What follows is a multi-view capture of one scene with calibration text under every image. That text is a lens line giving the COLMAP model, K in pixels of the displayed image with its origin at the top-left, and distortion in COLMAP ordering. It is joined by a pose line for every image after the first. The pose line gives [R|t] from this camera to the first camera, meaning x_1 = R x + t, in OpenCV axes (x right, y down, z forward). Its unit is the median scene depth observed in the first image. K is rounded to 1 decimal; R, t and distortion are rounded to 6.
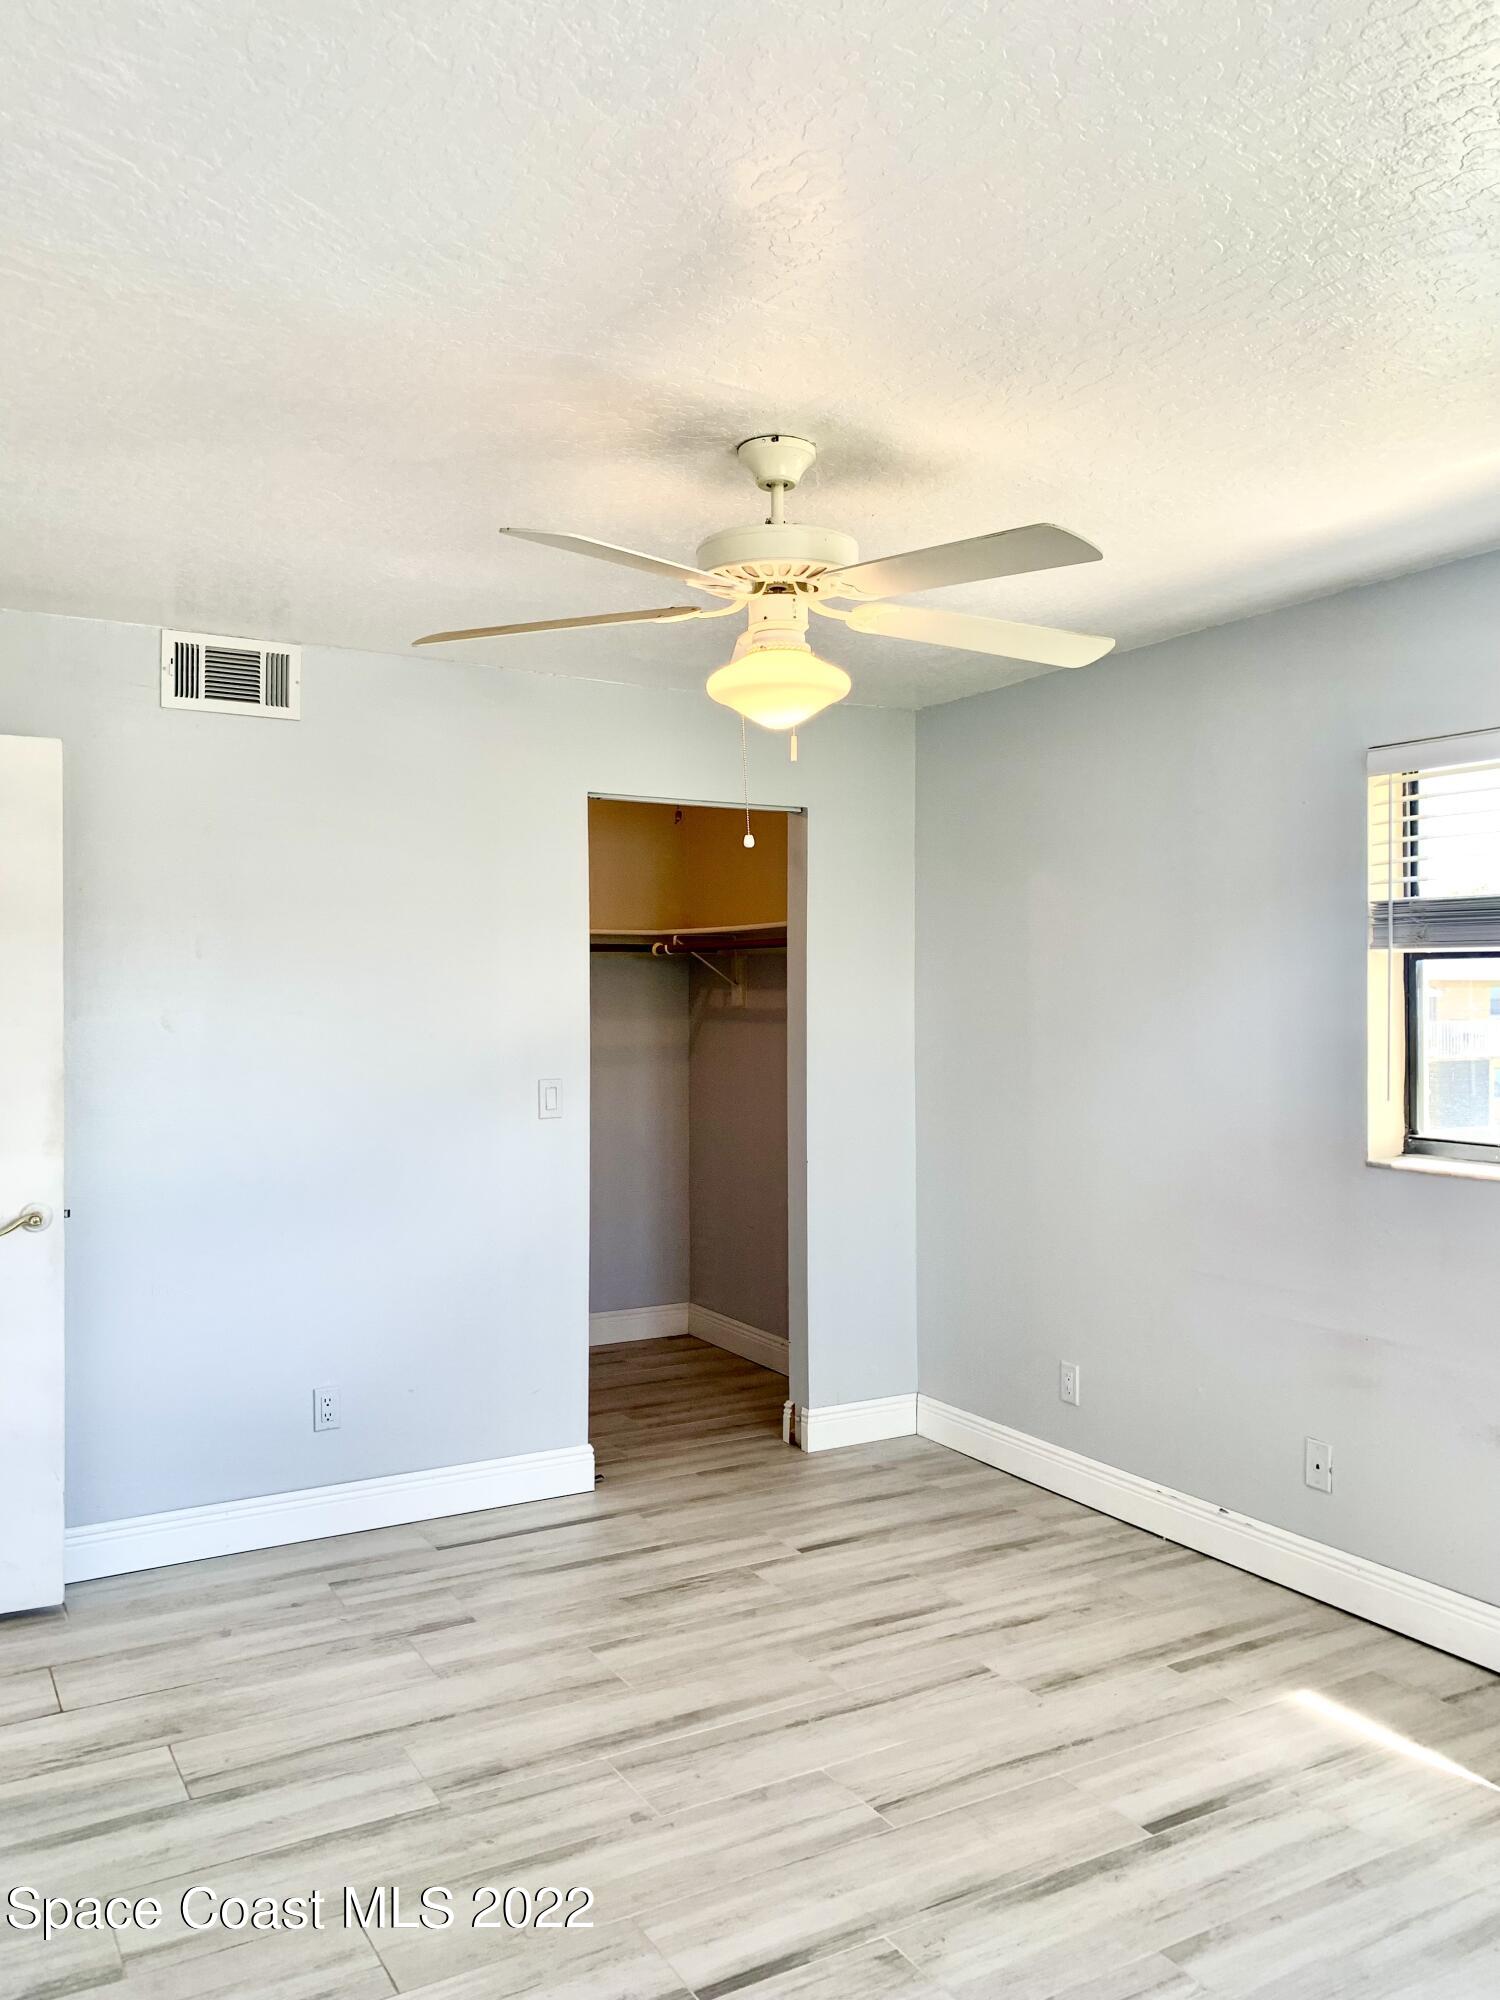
lens RADIAL K [[1550.0, 0, 766.8], [0, 1550.0, 1003.0], [0, 0, 1]] dist [0.065082, 0.004910]
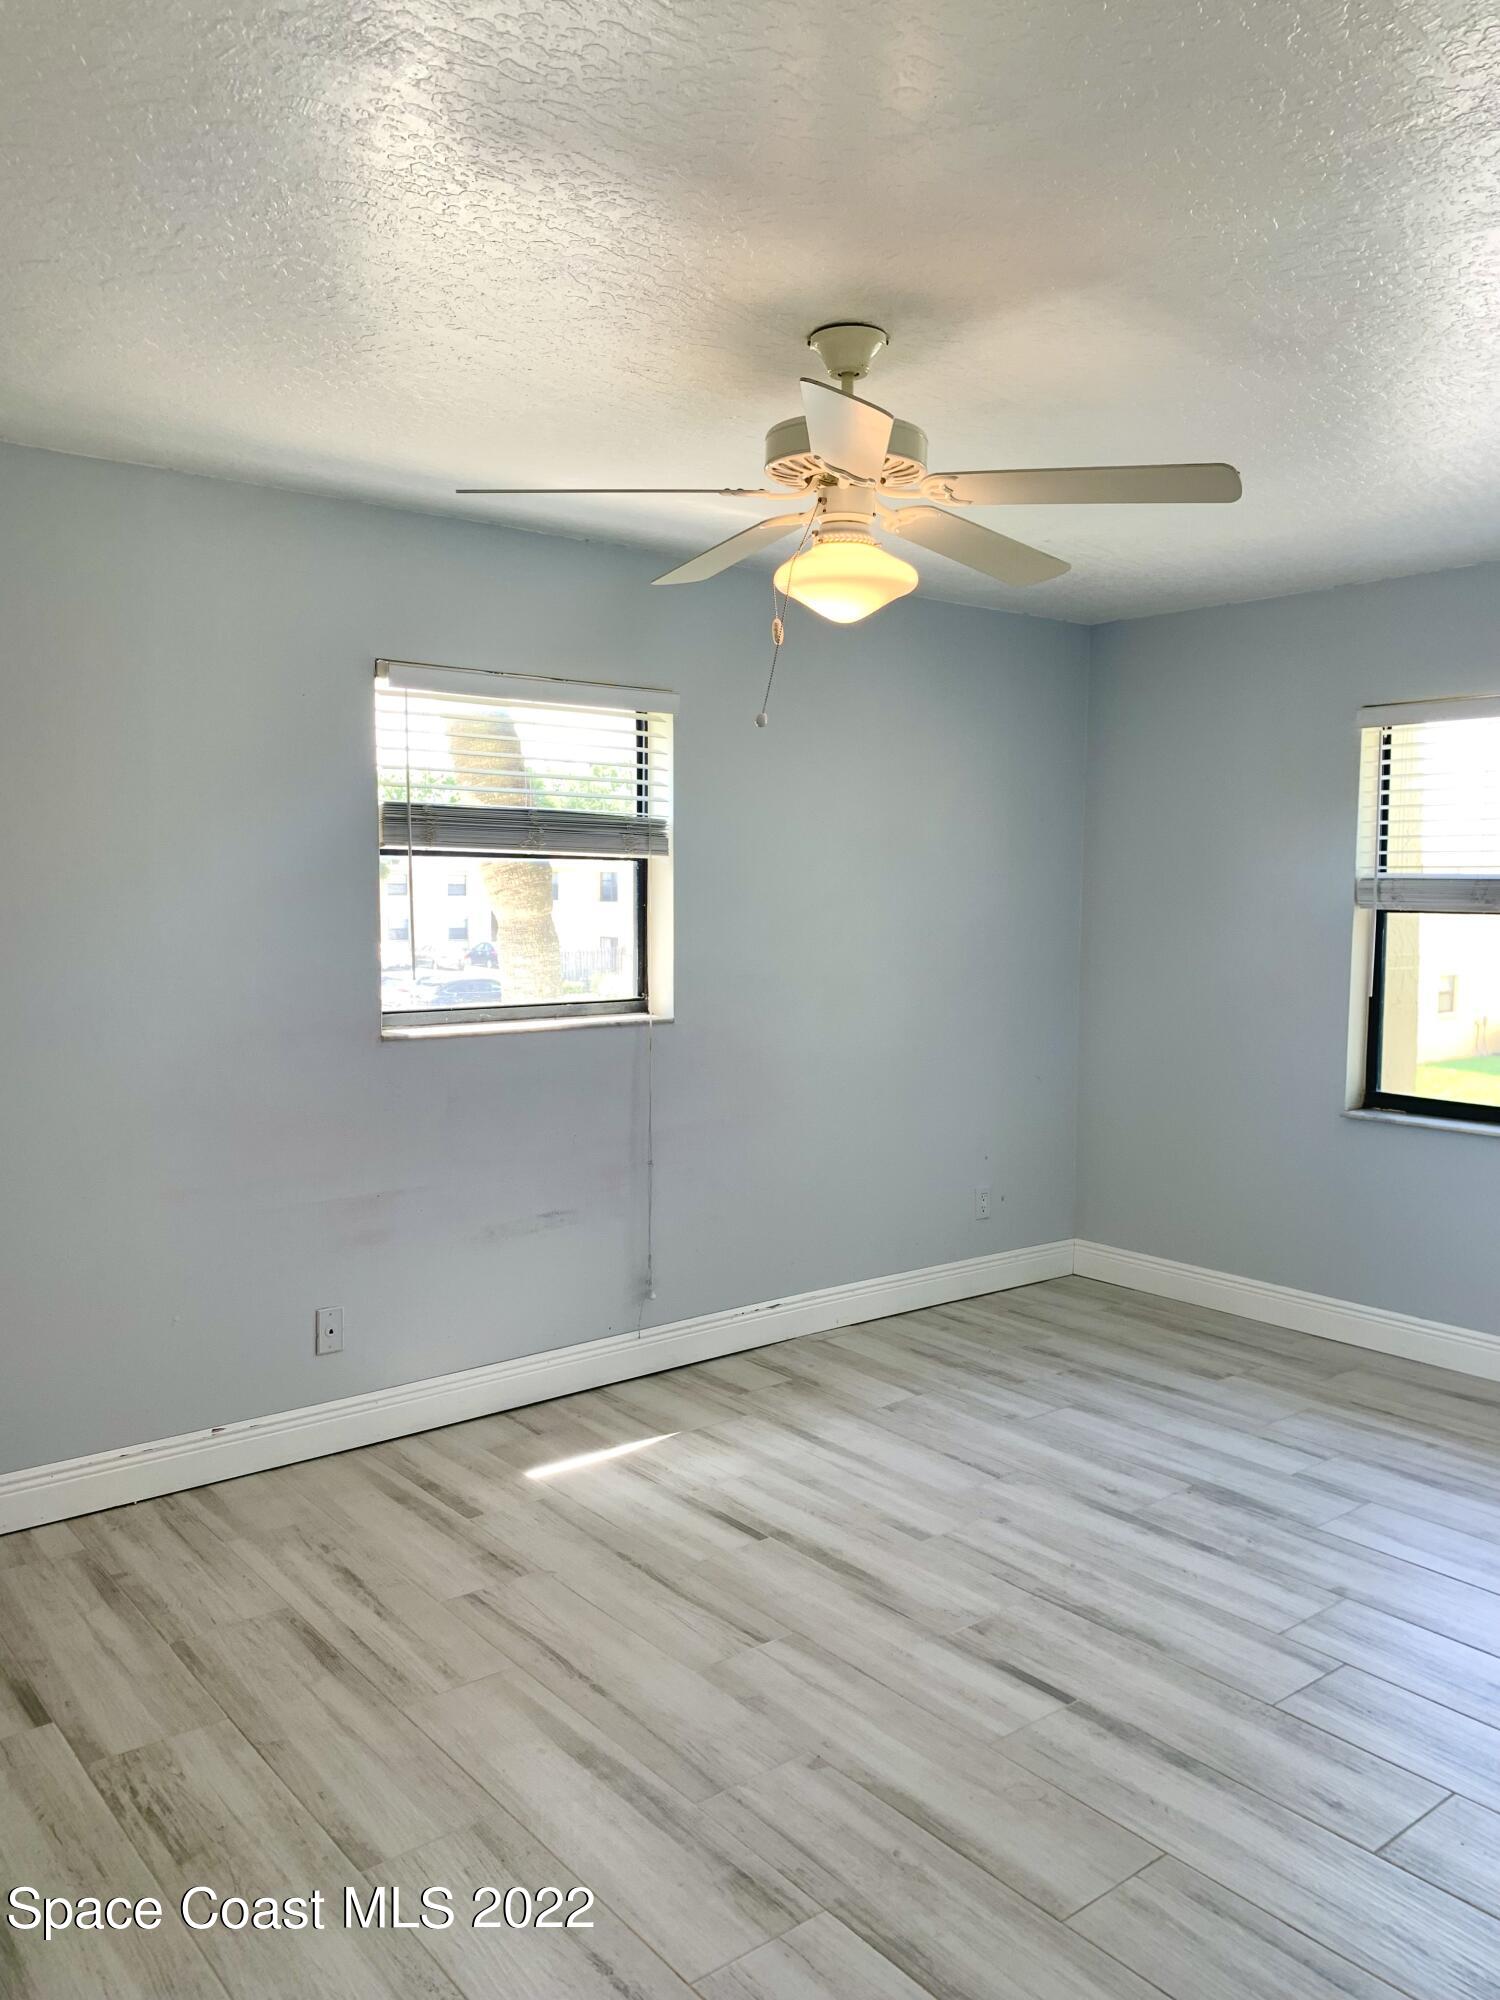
lens RADIAL K [[1550.0, 0, 769.0], [0, 1550.0, 1005.9], [0, 0, 1]] dist [0.065082, 0.004910]
pose [[-0.162152, -0.060140, 0.984931, -0.815470], [-0.009832, 0.998190, 0.059331, 0.012707], [-0.986717, -0.000064, -0.162450, 0.996964]]
